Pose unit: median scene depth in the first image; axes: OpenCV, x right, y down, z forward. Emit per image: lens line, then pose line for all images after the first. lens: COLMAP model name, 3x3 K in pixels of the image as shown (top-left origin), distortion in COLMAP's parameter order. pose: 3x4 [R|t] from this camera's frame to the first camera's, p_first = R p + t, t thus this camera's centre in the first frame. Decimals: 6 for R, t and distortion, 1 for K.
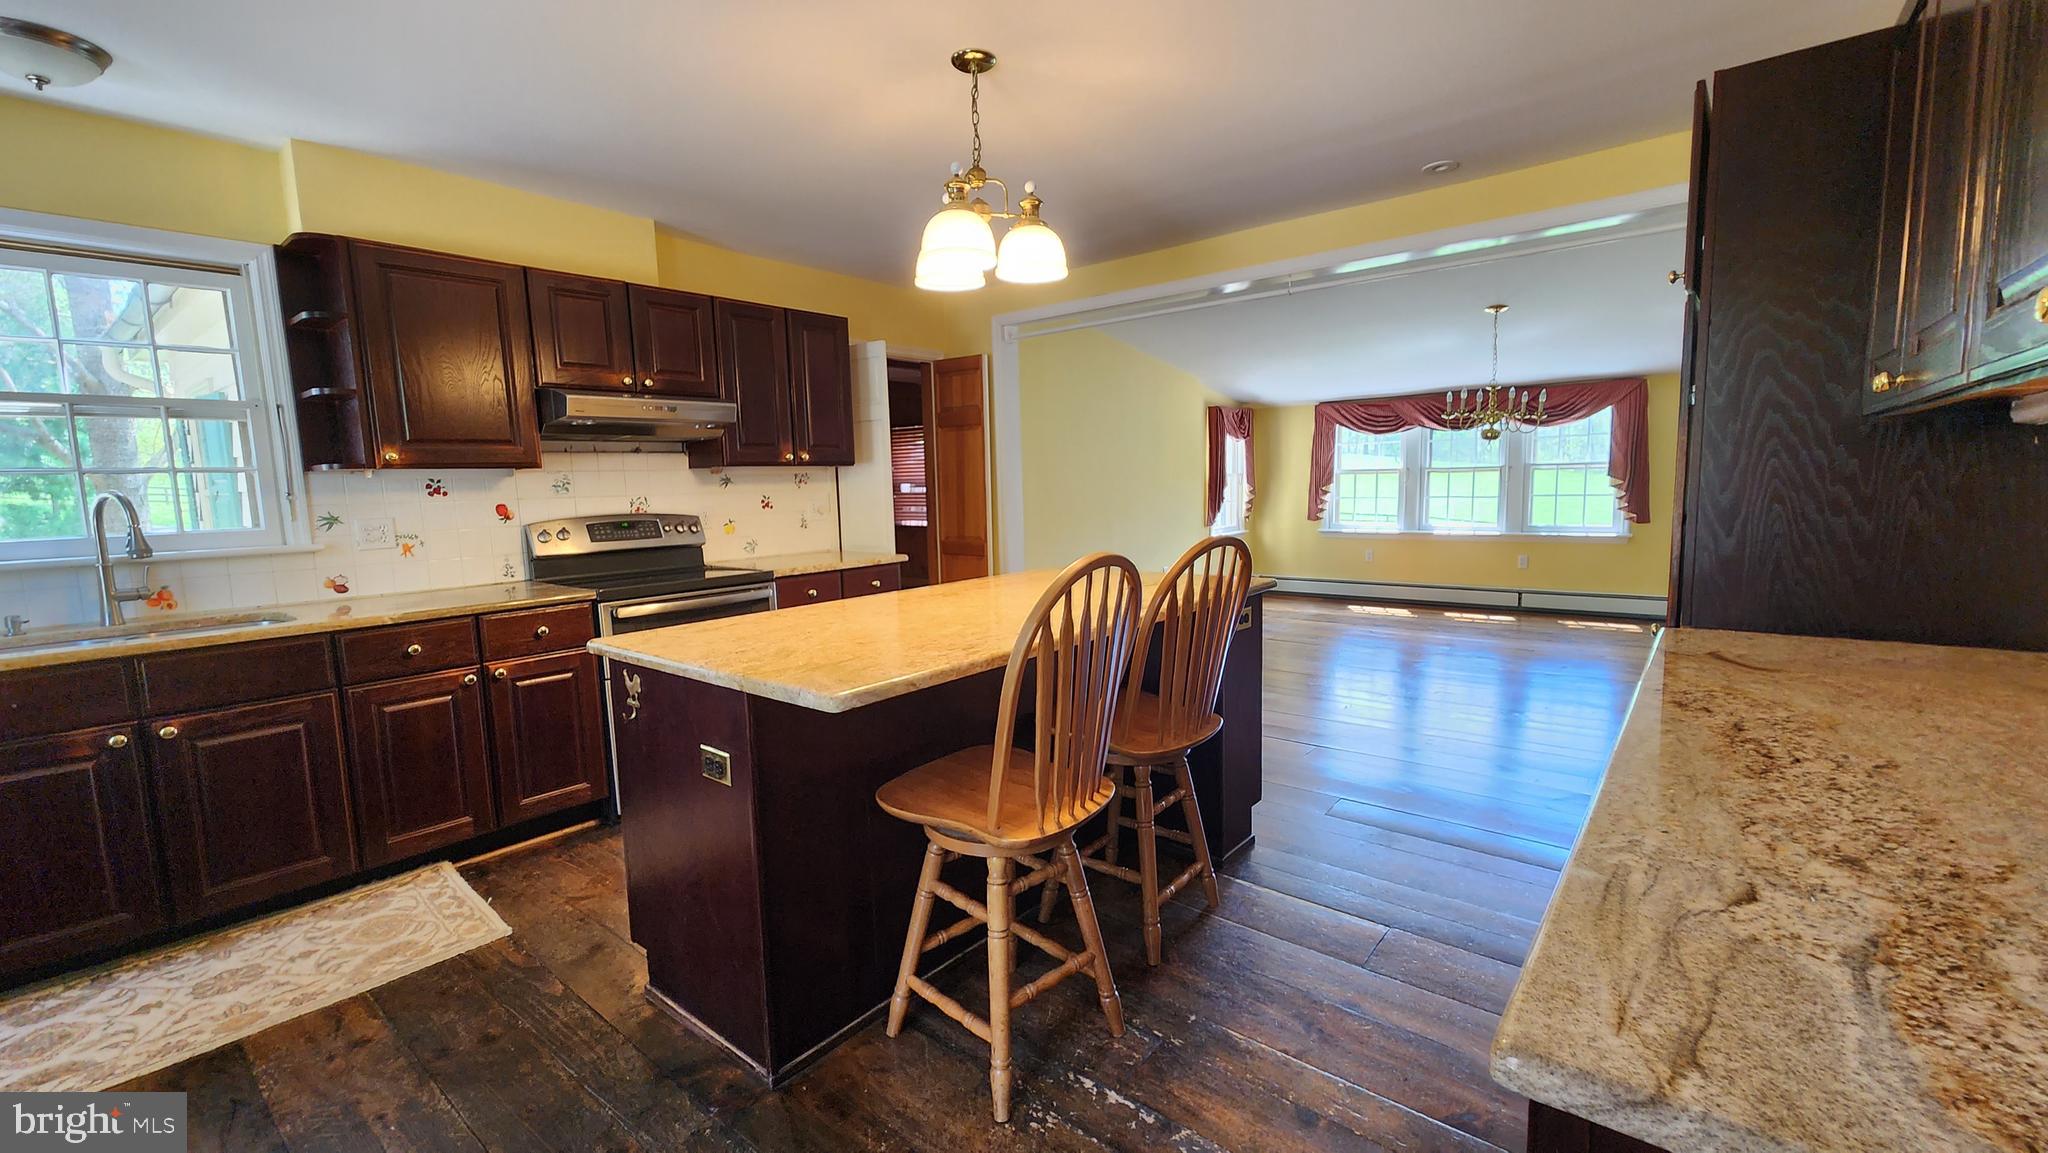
lens RADIAL K [[834.9, 0, 1027.3], [0, 834.9, 581.0], [0, 0, 1]] dist [0.004361, -0.003110]
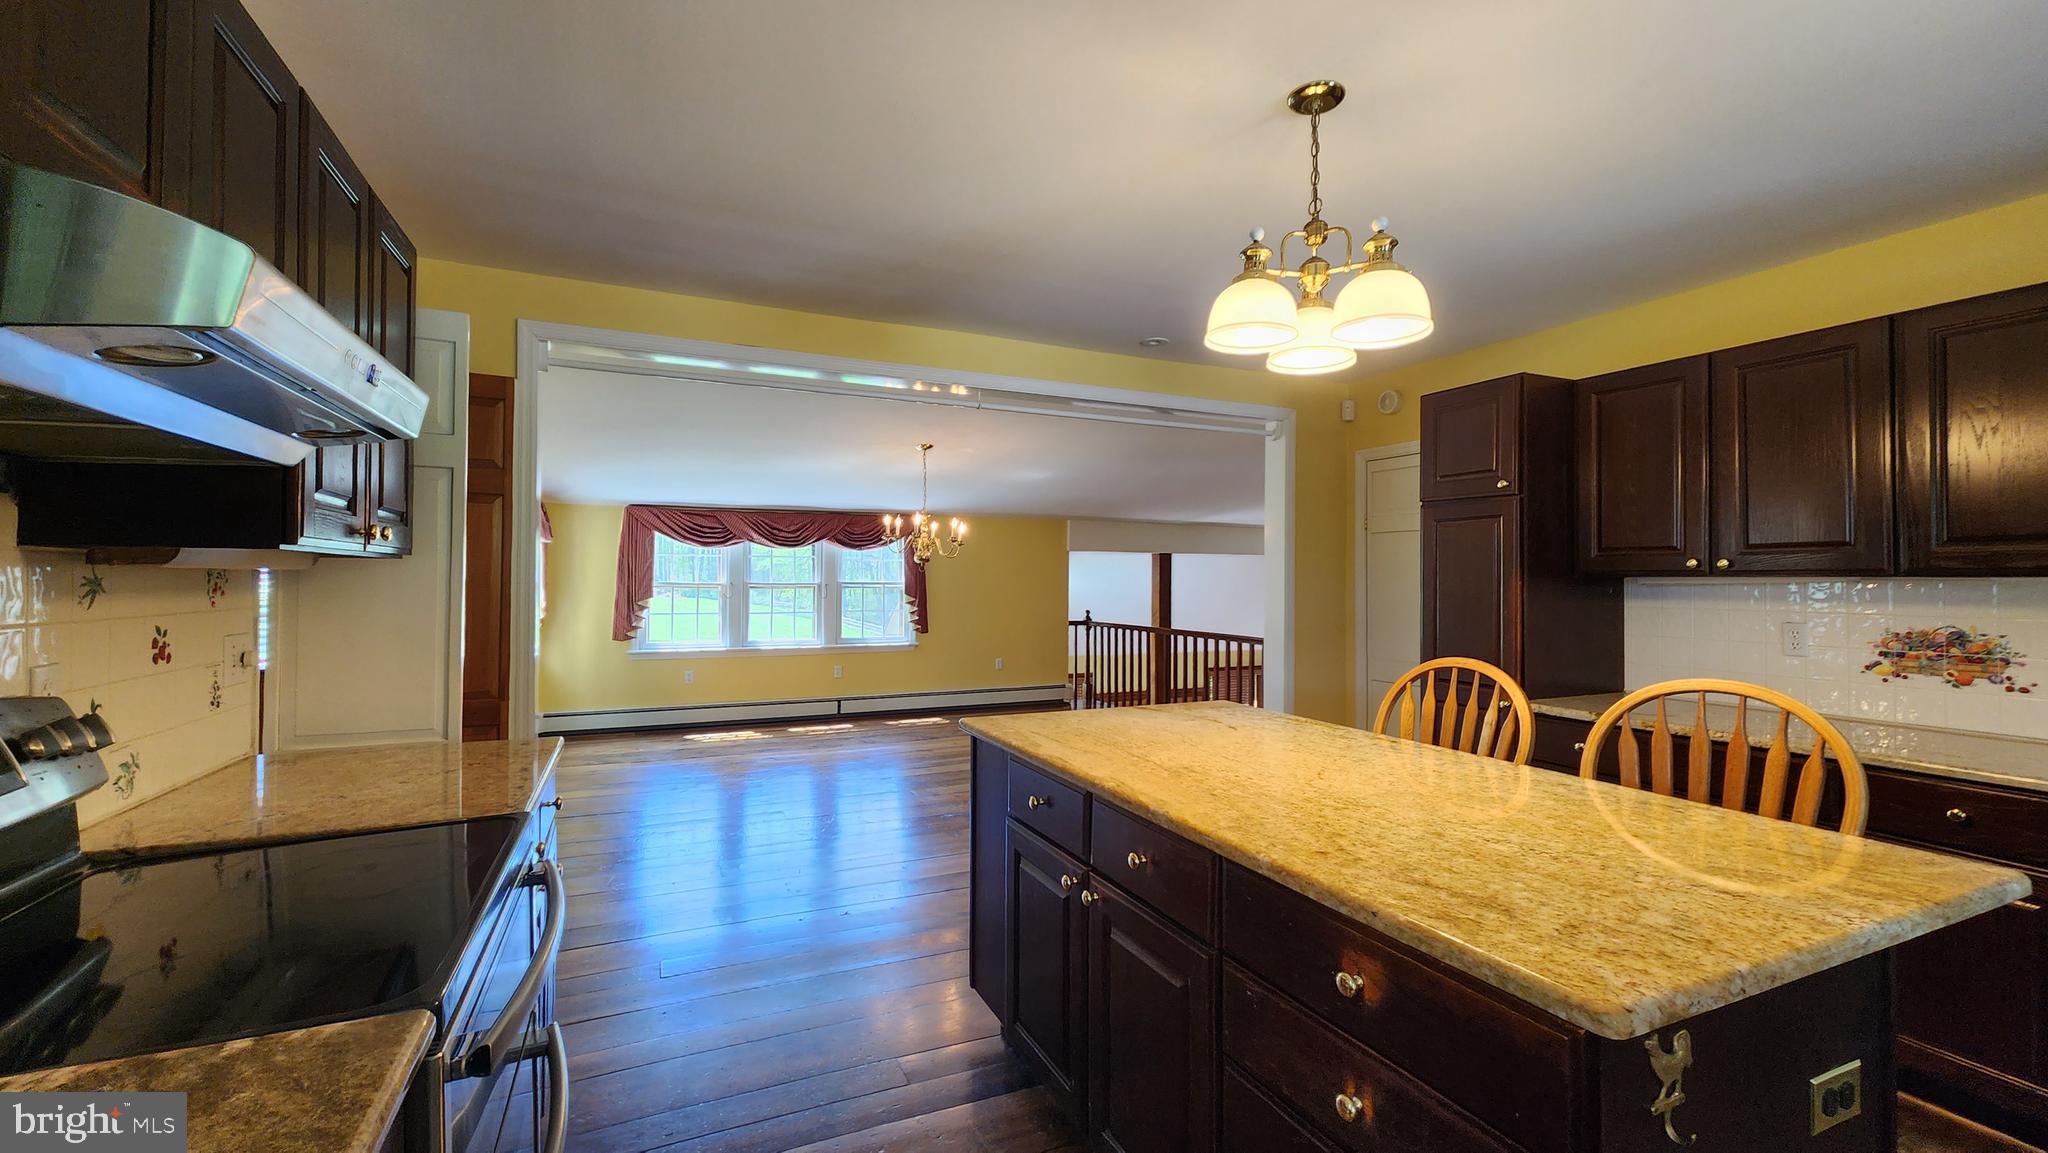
lens RADIAL K [[834.9, 0, 1027.3], [0, 834.9, 581.0], [0, 0, 1]] dist [0.004361, -0.003110]
pose [[0.437694, 0.031141, 0.898585, -0.306054], [0.085819, 0.993390, -0.076228, -0.040303], [-0.895019, 0.110481, 0.432128, 0.324011]]
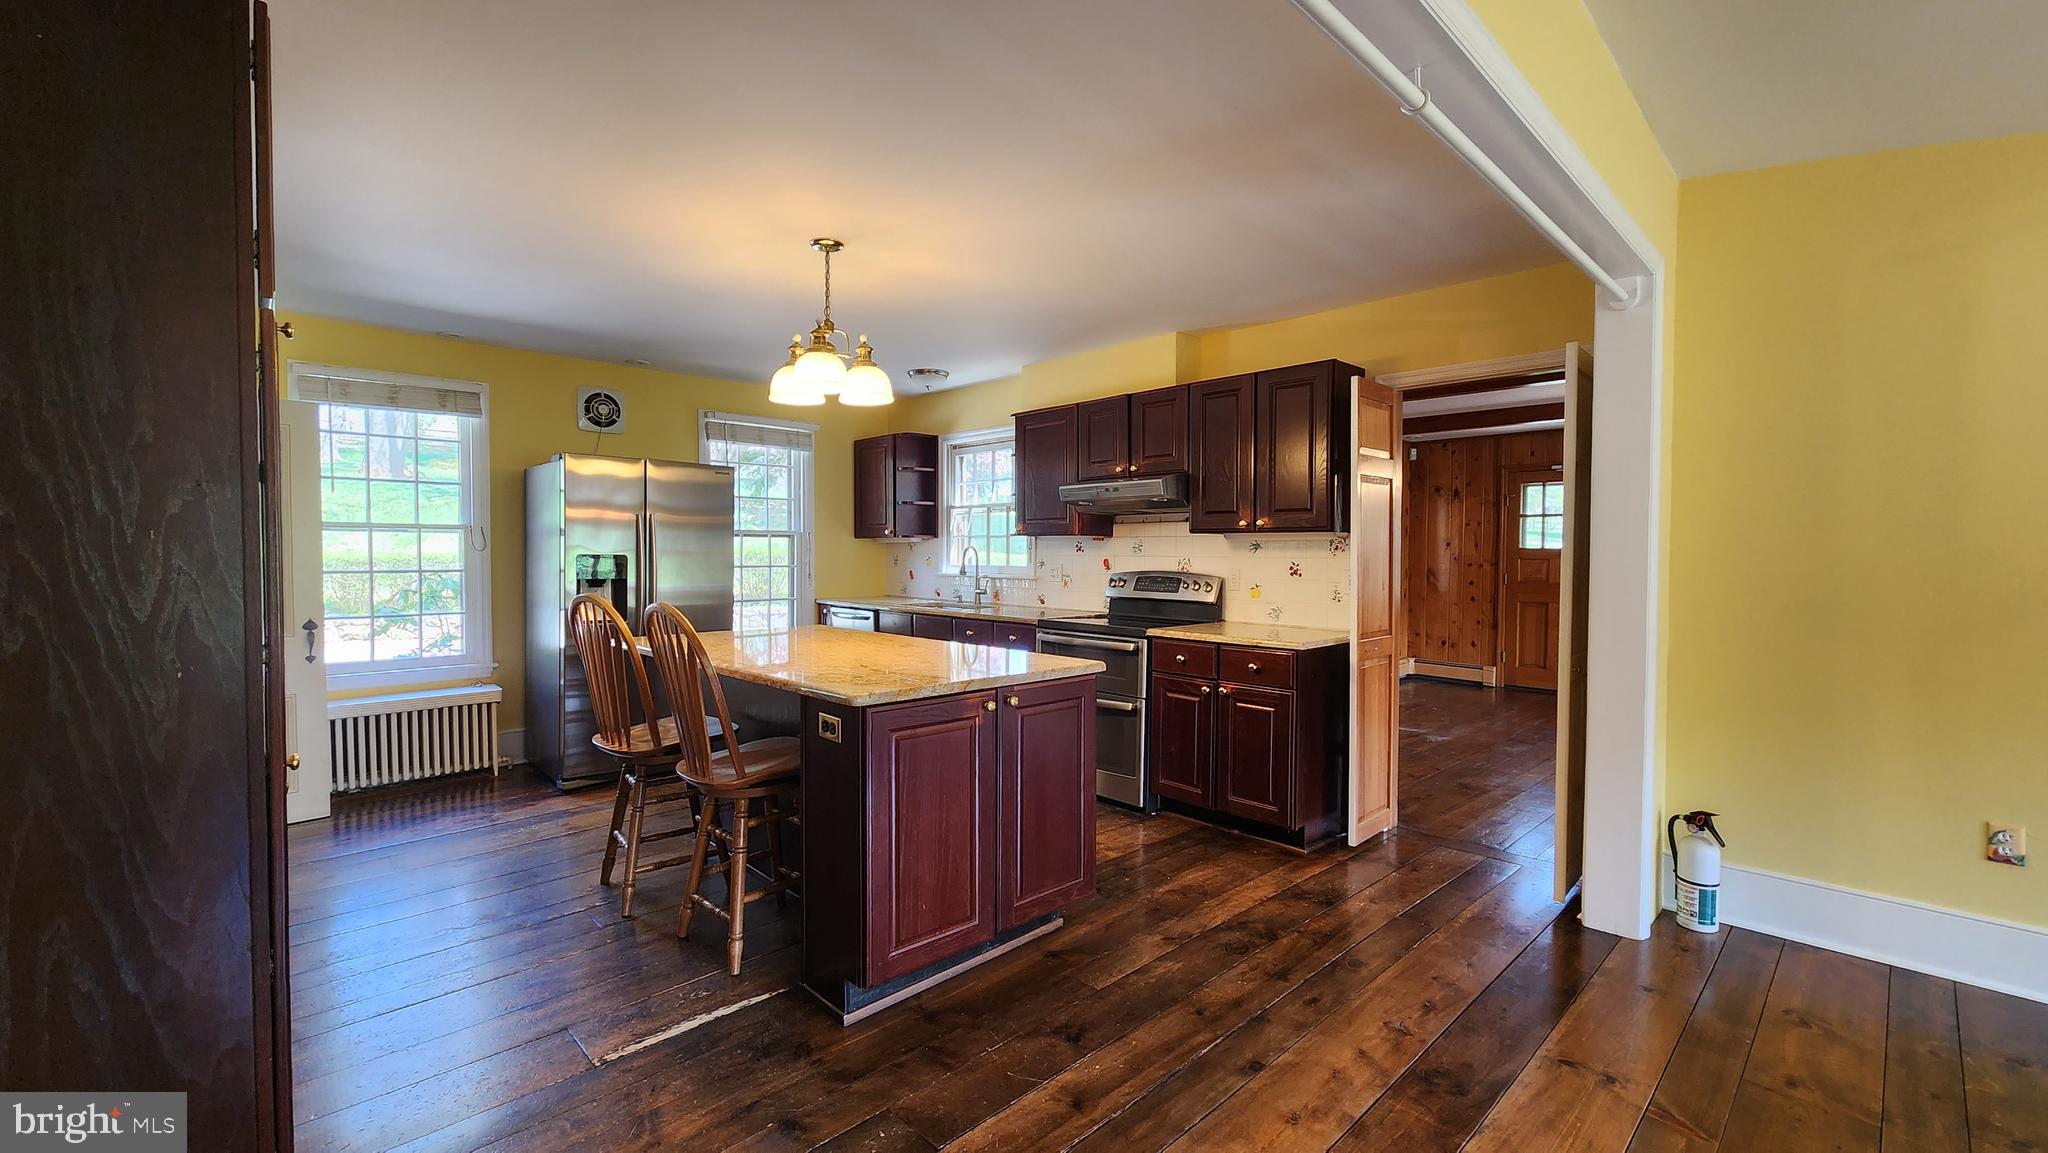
lens RADIAL K [[852.0, 0, 1030.1], [0, 852.0, 574.5], [0, 0, 1]] dist [0.000596, -0.000324]
pose [[-0.109674, 0.059455, -0.992188, 0.443946], [-0.117639, 0.990417, 0.072352, -0.080070], [0.986982, 0.124655, -0.101629, 0.520307]]
